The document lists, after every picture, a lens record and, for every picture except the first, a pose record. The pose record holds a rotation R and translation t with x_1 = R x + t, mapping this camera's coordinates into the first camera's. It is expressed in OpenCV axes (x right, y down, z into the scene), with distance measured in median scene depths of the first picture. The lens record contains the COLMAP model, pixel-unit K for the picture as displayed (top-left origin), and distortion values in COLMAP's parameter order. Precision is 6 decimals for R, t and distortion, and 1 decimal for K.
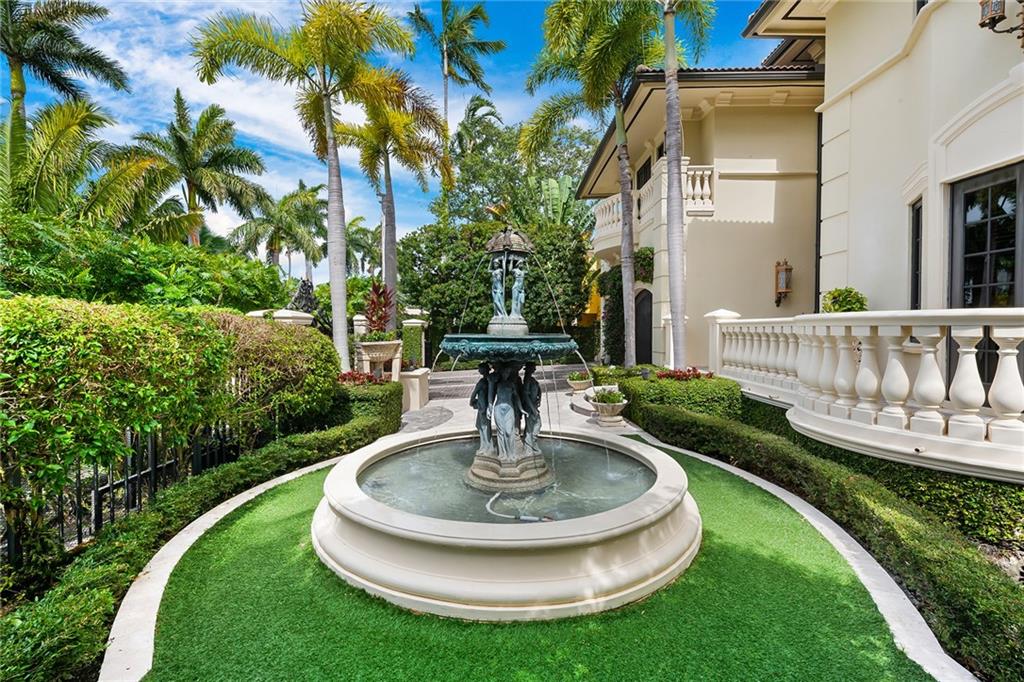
lens RADIAL K [[452.3, 0, 512.0], [0, 452.3, 341.0], [0, 0, 1]] dist [0.009022, -0.005128]
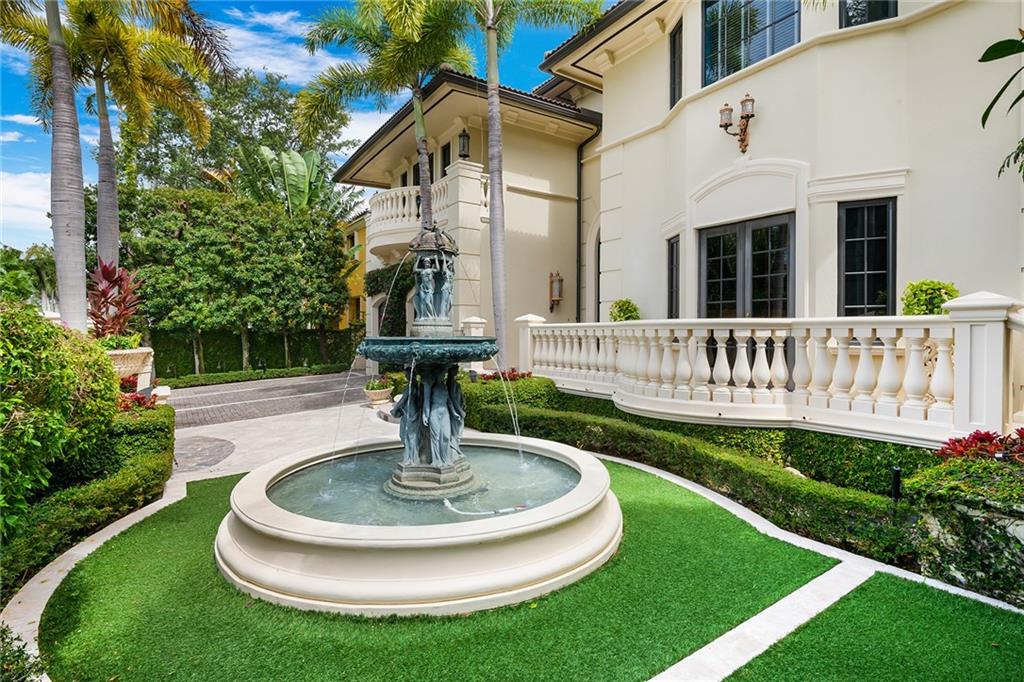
lens RADIAL K [[519.8, 0, 512.0], [0, 519.8, 341.0], [0, 0, 1]] dist [0.010728, -0.001367]
pose [[0.823829, -0.008343, 0.566777, -0.357020], [0.015108, 0.999860, -0.007241, 0.004057], [-0.566638, 0.014528, 0.823839, -0.003767]]
